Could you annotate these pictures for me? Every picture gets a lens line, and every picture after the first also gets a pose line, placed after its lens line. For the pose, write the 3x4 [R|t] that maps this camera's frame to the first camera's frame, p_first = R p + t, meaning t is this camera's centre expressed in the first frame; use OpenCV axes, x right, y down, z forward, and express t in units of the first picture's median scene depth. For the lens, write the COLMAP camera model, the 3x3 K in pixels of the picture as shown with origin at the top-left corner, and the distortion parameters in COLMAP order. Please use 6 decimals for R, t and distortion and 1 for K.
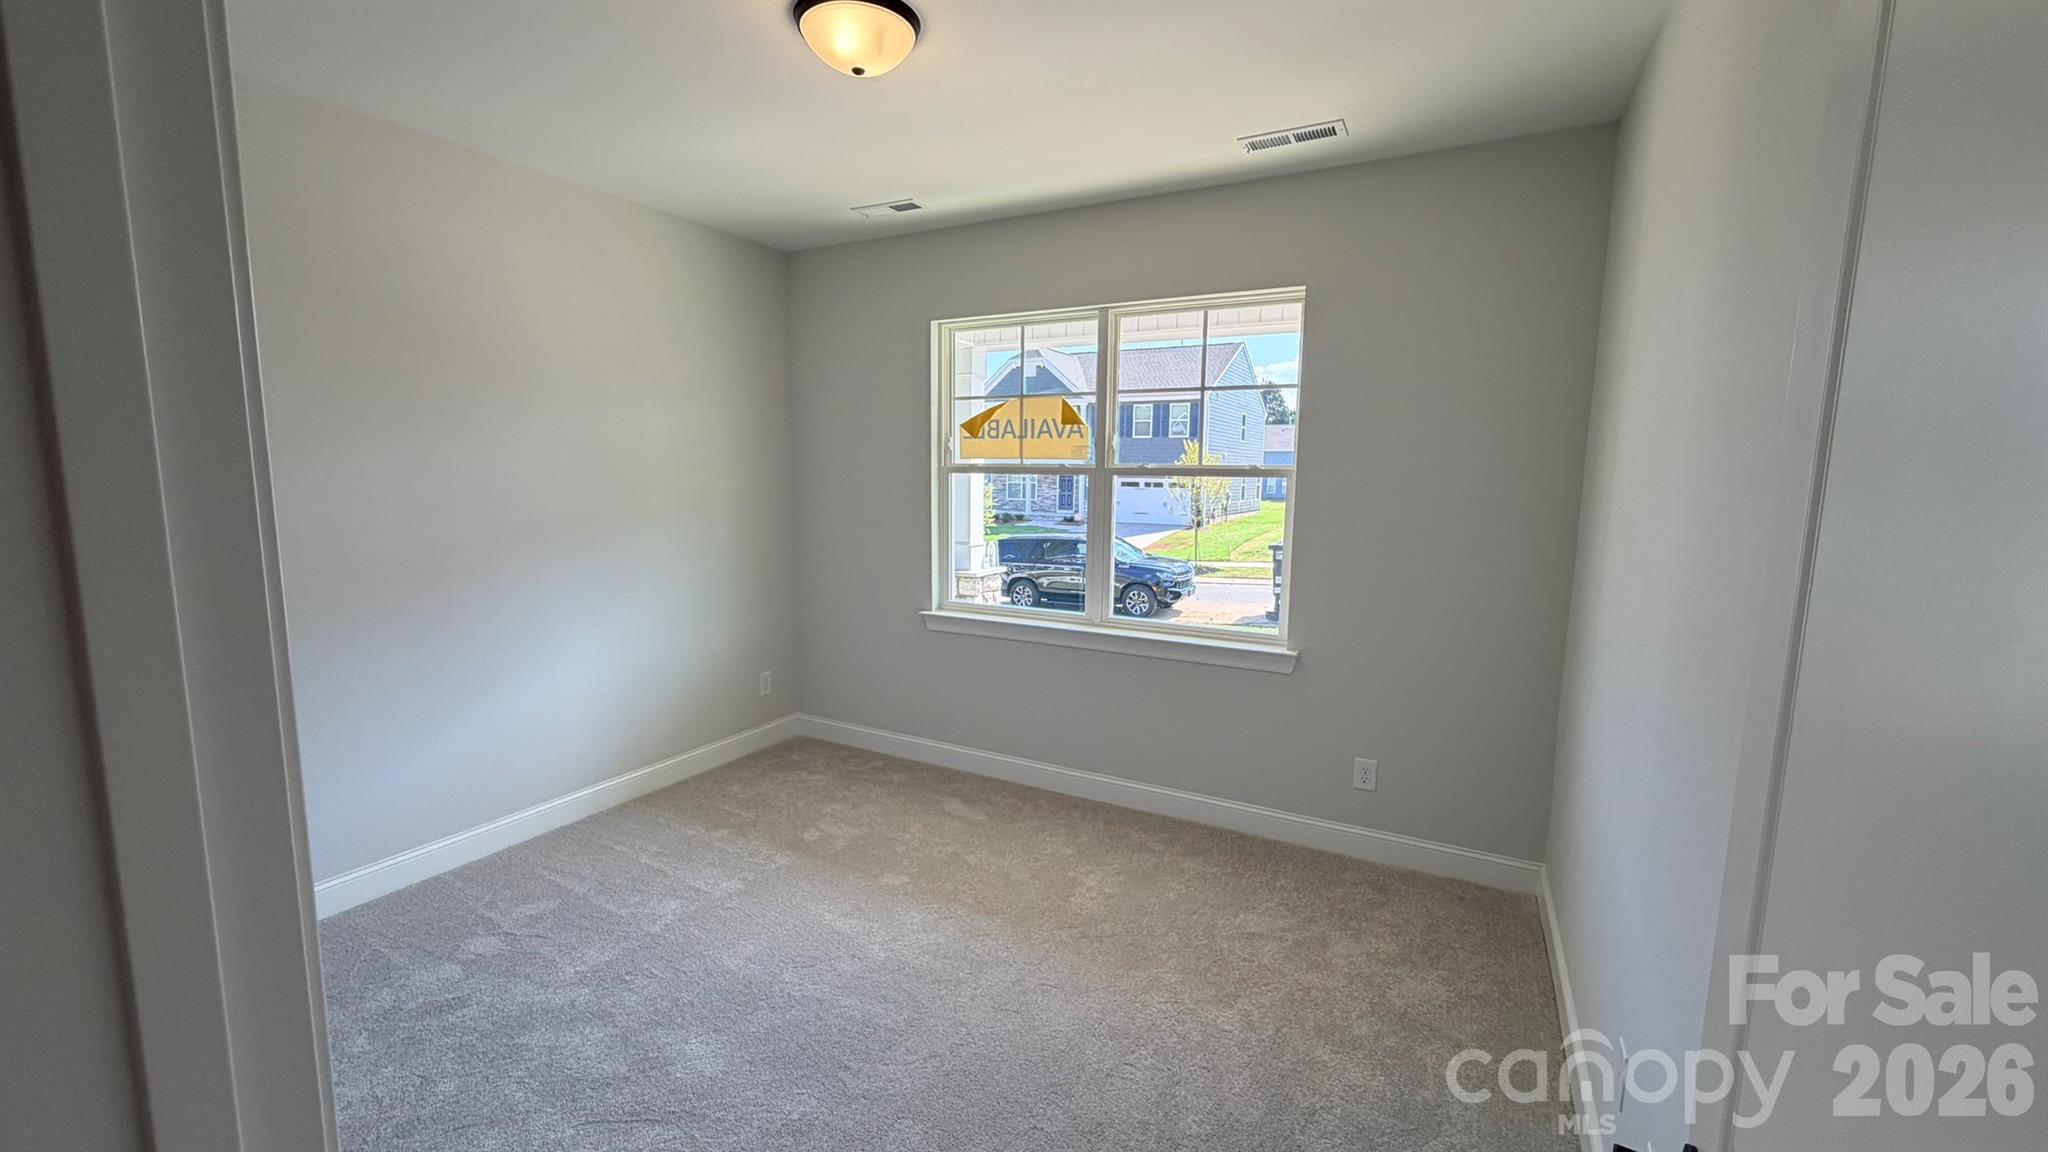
lens RADIAL K [[806.9, 0, 1031.7], [0, 806.9, 585.0], [0, 0, 1]] dist [-0.002580, 0.000778]
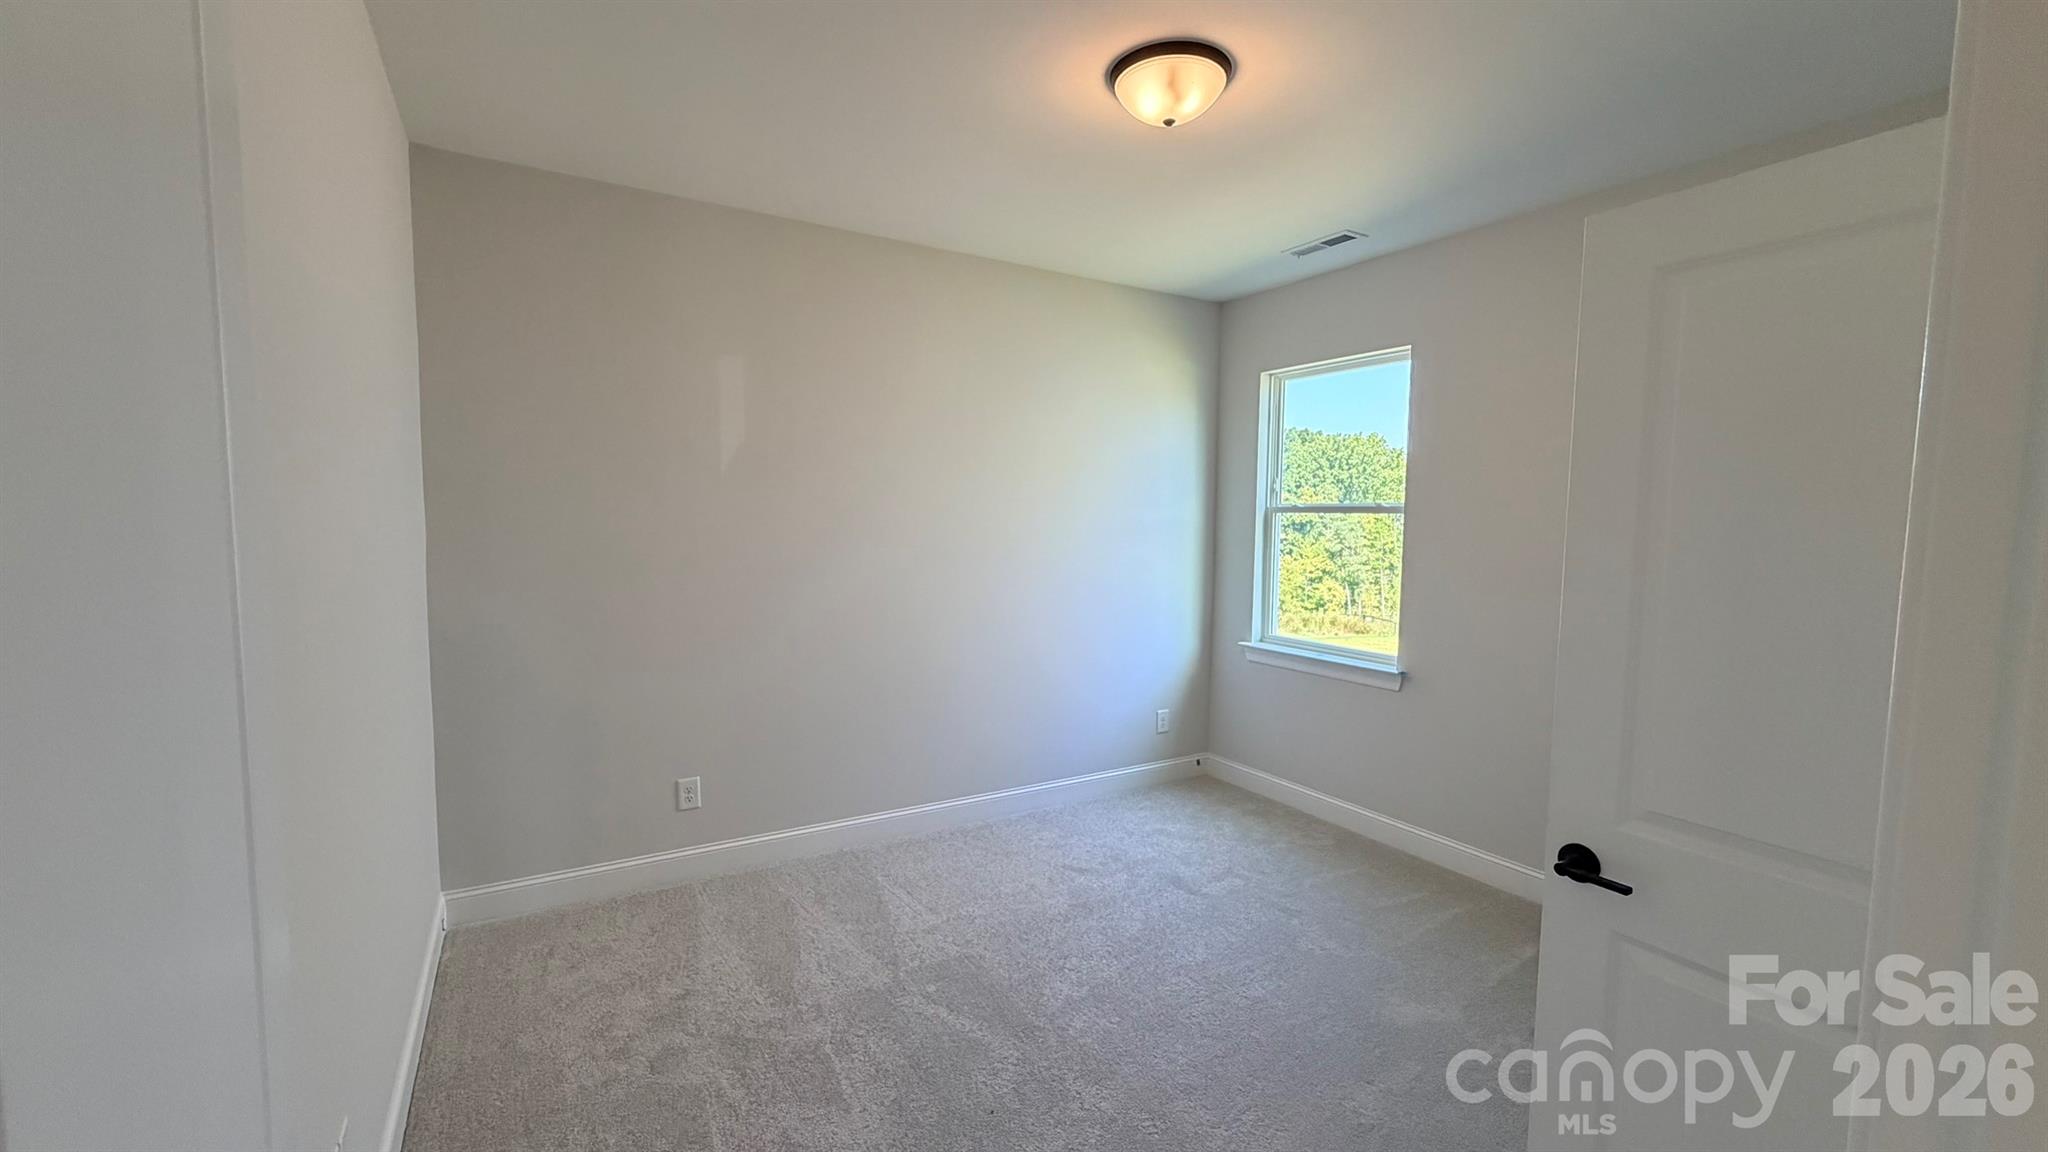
lens RADIAL K [[806.9, 0, 1013.4], [0, 806.9, 571.2], [0, 0, 1]] dist [-0.002580, 0.000778]
pose [[0.861084, 0.029122, -0.507628, 0.366610], [-0.063550, 0.996694, -0.050620, 0.031959], [0.504475, 0.075848, 0.860088, -0.190374]]
